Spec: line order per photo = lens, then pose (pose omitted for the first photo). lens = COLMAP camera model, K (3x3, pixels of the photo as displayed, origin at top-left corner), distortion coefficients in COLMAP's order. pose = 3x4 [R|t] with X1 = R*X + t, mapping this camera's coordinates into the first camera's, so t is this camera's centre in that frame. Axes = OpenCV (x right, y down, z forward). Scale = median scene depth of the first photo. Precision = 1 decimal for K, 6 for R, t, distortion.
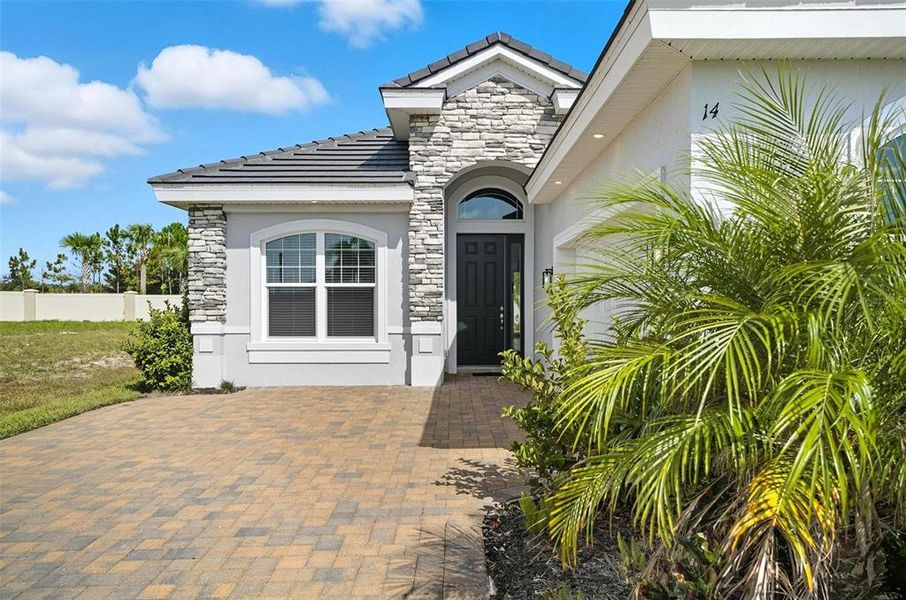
lens RADIAL K [[738.4, 0, 480.0], [0, 738.4, 299.7], [0, 0, 1]] dist [0.001628, 0.008551]
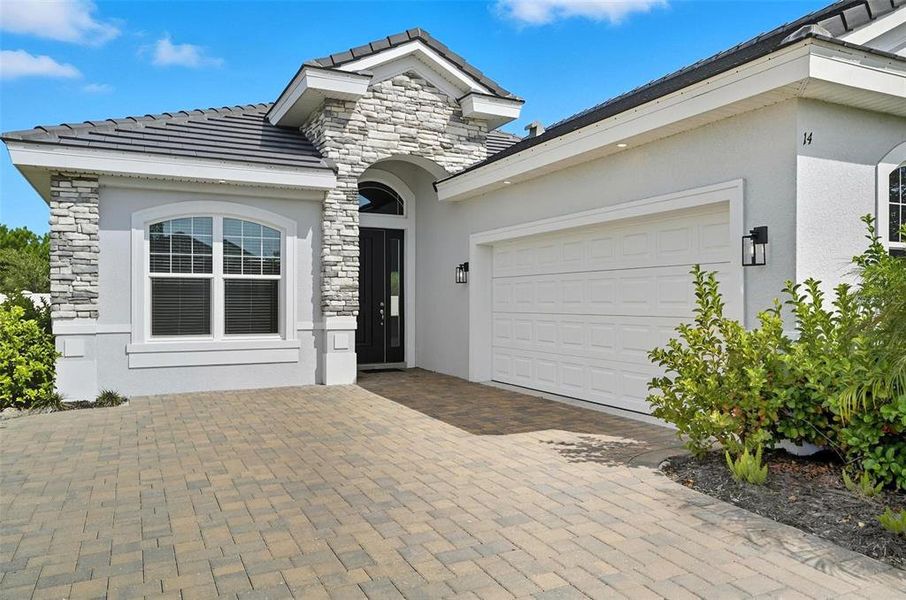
lens RADIAL K [[738.4, 0, 480.0], [0, 738.4, 299.7], [0, 0, 1]] dist [0.001628, 0.008551]
pose [[0.870365, 0.003209, 0.492396, -0.387210], [0.000570, 0.999972, -0.007524, 0.015313], [-0.492406, 0.006829, 0.870339, 0.081992]]
